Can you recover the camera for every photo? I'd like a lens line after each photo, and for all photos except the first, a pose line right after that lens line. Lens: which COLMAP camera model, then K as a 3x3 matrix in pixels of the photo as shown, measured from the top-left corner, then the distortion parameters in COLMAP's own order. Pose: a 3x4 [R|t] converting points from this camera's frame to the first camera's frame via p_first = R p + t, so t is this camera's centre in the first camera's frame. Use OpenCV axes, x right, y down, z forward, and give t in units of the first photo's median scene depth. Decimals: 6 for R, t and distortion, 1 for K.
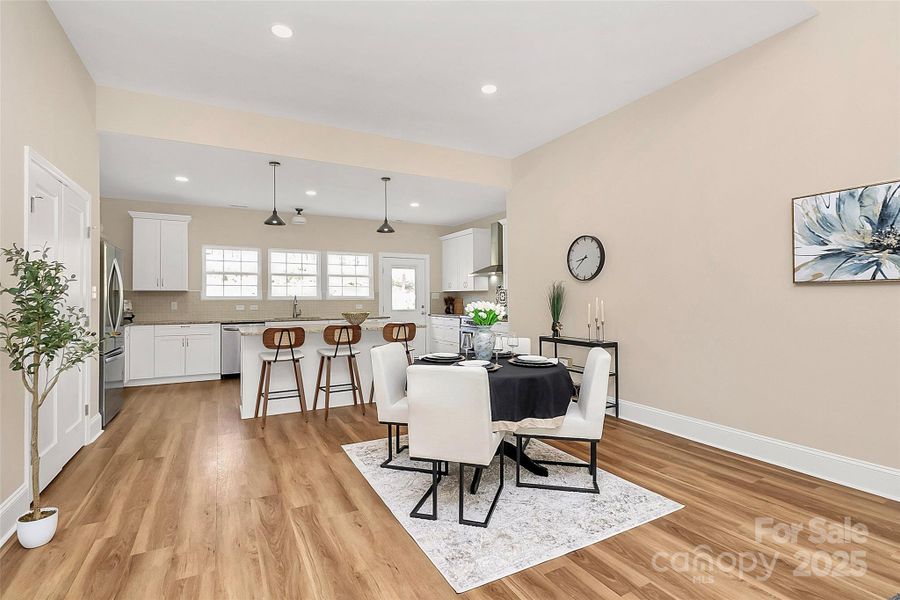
lens RADIAL K [[424.2, 0, 444.8], [0, 424.2, 294.3], [0, 0, 1]] dist [-0.004928, -0.008109]
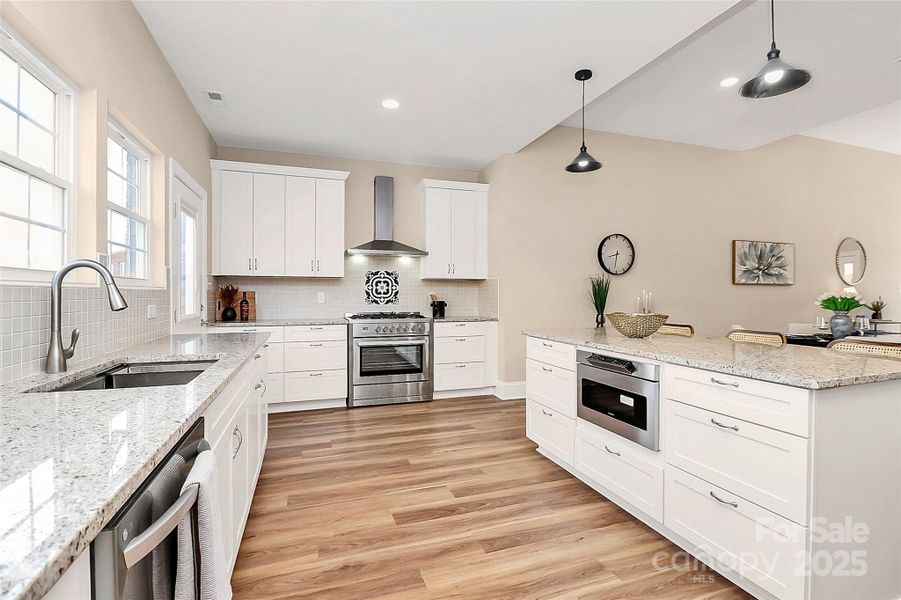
lens RADIAL K [[424.7, 0, 445.9], [0, 424.7, 297.6], [0, 0, 1]] dist [-0.004928, -0.008109]
pose [[0.164351, -0.004869, 0.986390, -0.716545], [-0.011484, 0.999911, 0.006849, 0.021507], [-0.986335, -0.012454, 0.164281, 1.084136]]
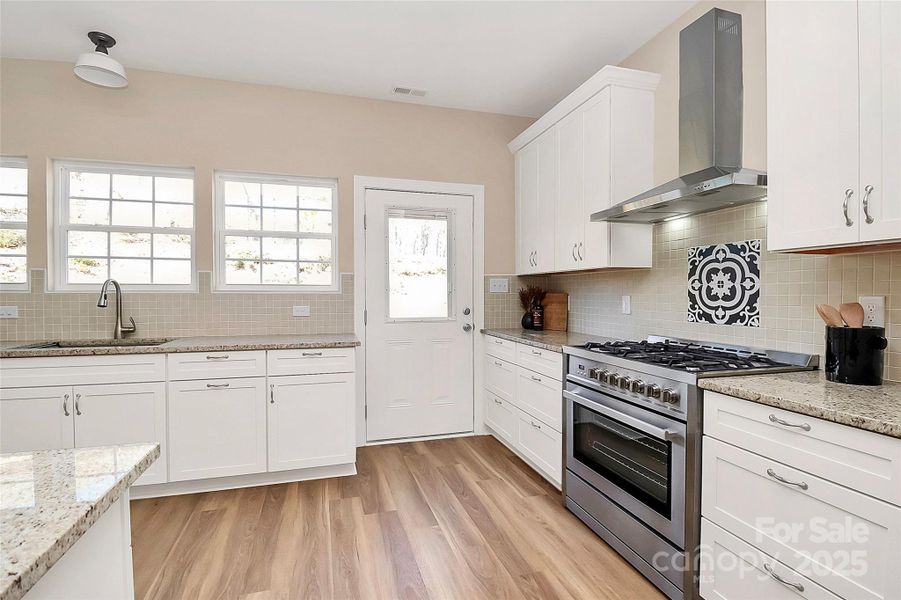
lens RADIAL K [[424.7, 0, 448.1], [0, 424.7, 301.7], [0, 0, 1]] dist [-0.004928, -0.008109]
pose [[0.981384, 0.008627, -0.191862, 0.015798], [-0.003037, 0.999563, 0.029411, 0.012912], [0.192032, -0.028281, 0.980981, 0.944211]]
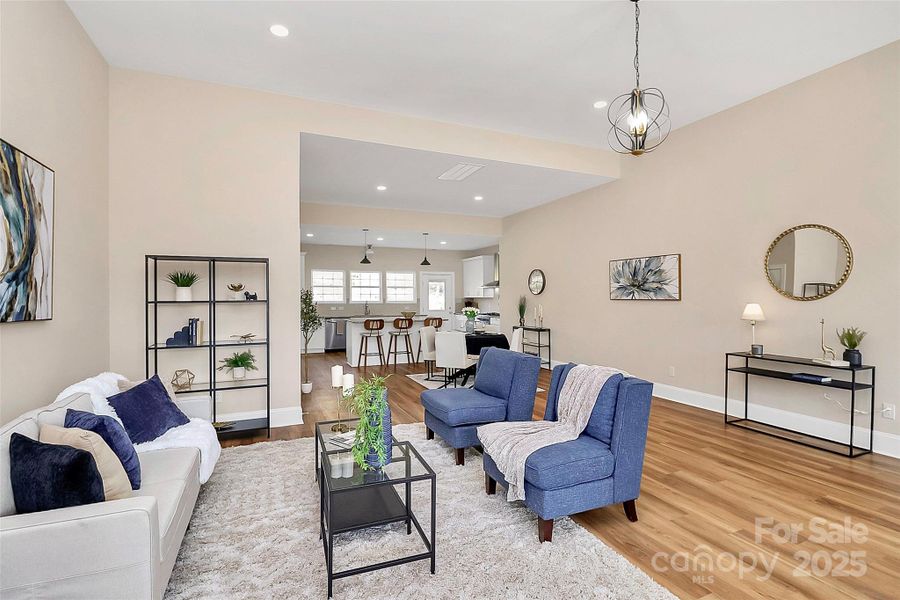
lens RADIAL K [[424.2, 0, 443.2], [0, 424.2, 298.6], [0, 0, 1]] dist [-0.004928, -0.008109]
pose [[0.996058, 0.001718, -0.088689, 0.083898], [-0.000692, 0.999933, 0.011596, -0.030687], [0.088703, -0.011489, 0.995992, -0.699690]]
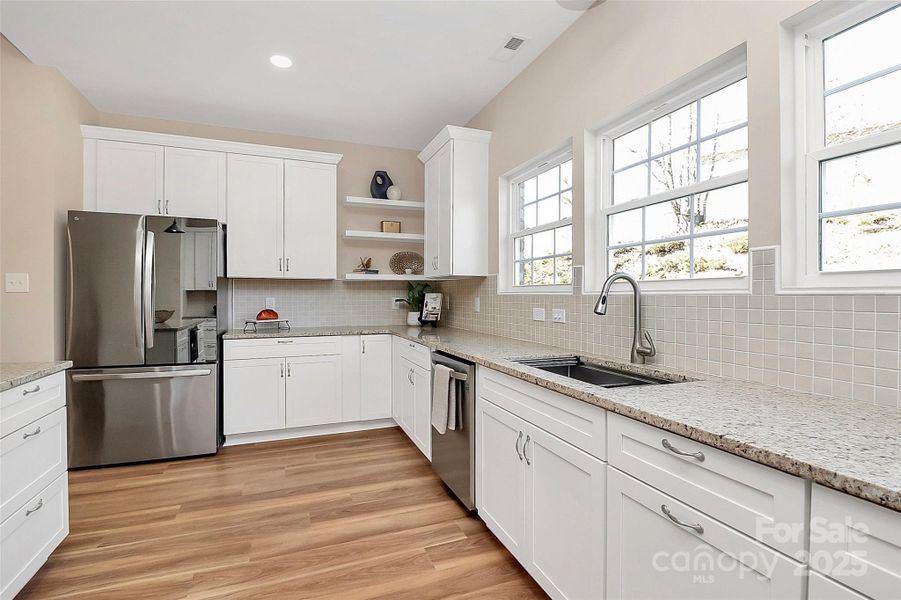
lens RADIAL K [[424.7, 0, 450.4], [0, 424.7, 298.7], [0, 0, 1]] dist [-0.004928, -0.008109]
pose [[-0.108759, 0.009722, -0.994021, -0.122533], [0.012545, 0.999886, 0.008407, 0.017617], [0.993989, -0.011556, -0.108869, 1.267221]]
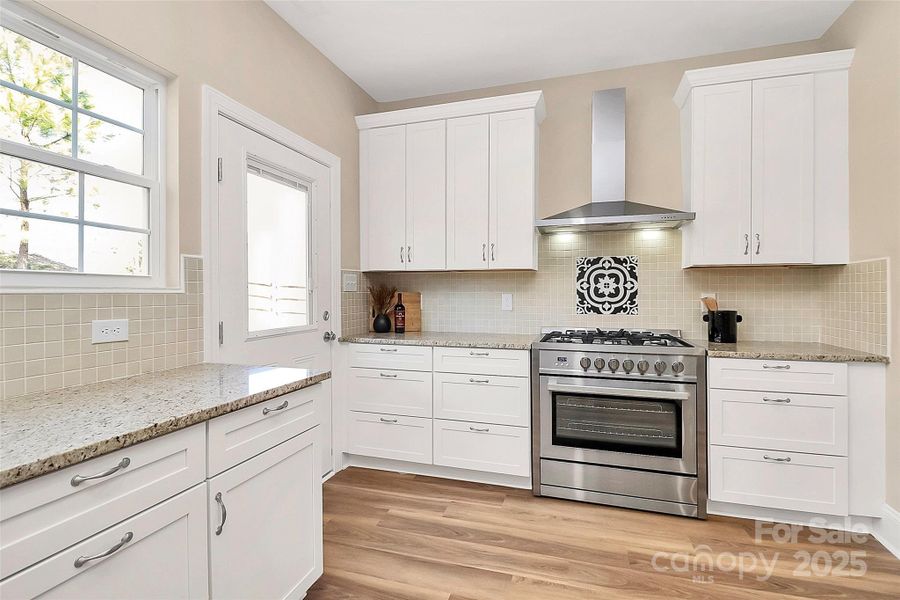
lens RADIAL K [[424.2, 0, 447.3], [0, 424.2, 290.8], [0, 0, 1]] dist [-0.004928, -0.008109]
pose [[0.706401, 0.006509, 0.707782, -0.341549], [-0.008867, 0.999961, -0.000345, 0.016408], [-0.707757, -0.006032, 0.706430, 1.138572]]
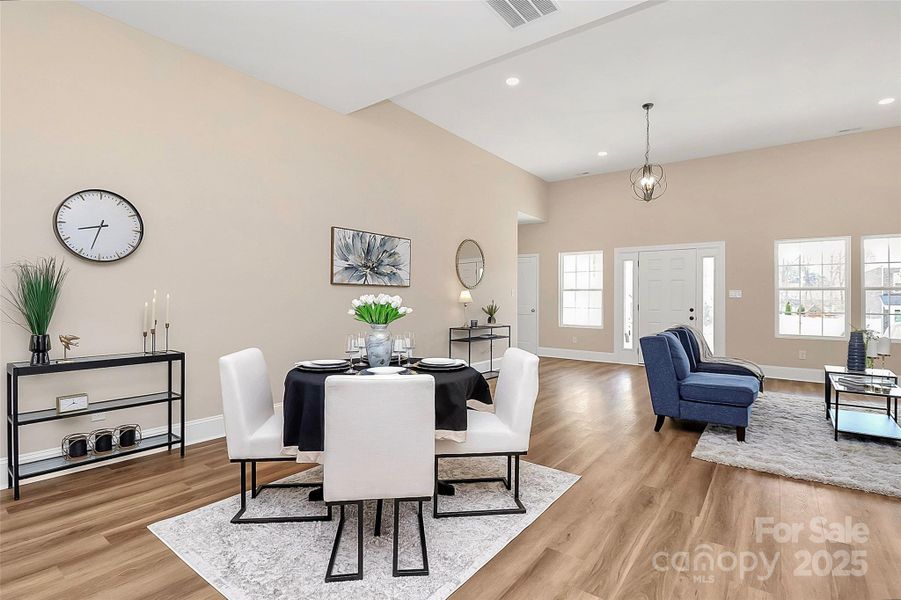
lens RADIAL K [[437.3, 0, 456.1], [0, 437.3, 294.1], [0, 0, 1]] dist [-0.005510, -0.000808]
pose [[-0.441101, 0.007246, 0.897428, -0.404919], [-0.013224, 0.999806, -0.014572, 0.014532], [-0.897360, -0.018295, -0.440920, 0.700189]]
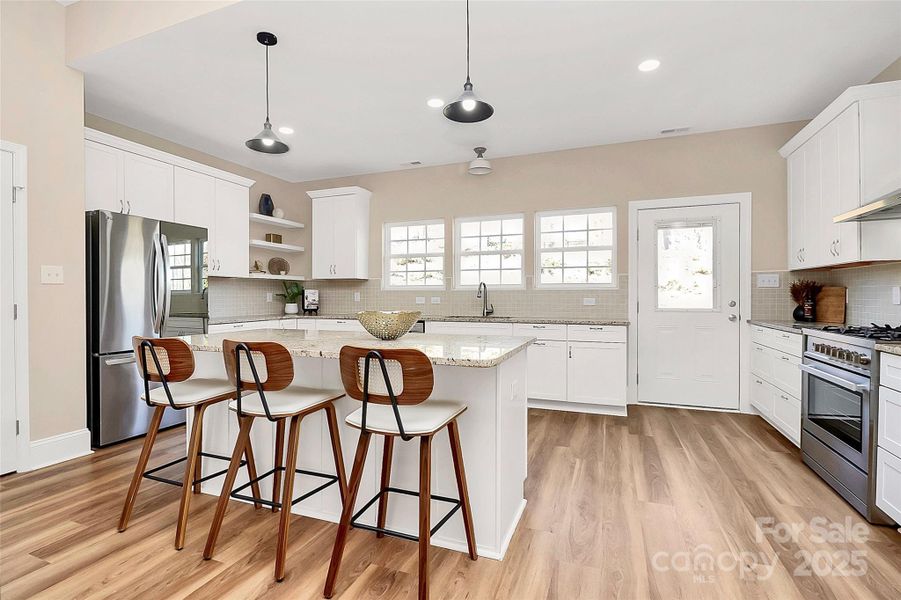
lens RADIAL K [[424.7, 0, 446.8], [0, 424.7, 300.1], [0, 0, 1]] dist [-0.004928, -0.008109]
pose [[0.653224, 0.010018, -0.757099, 0.157965], [0.007432, 0.999779, 0.019642, 0.022190], [0.757128, -0.018457, 0.653005, 0.713514]]
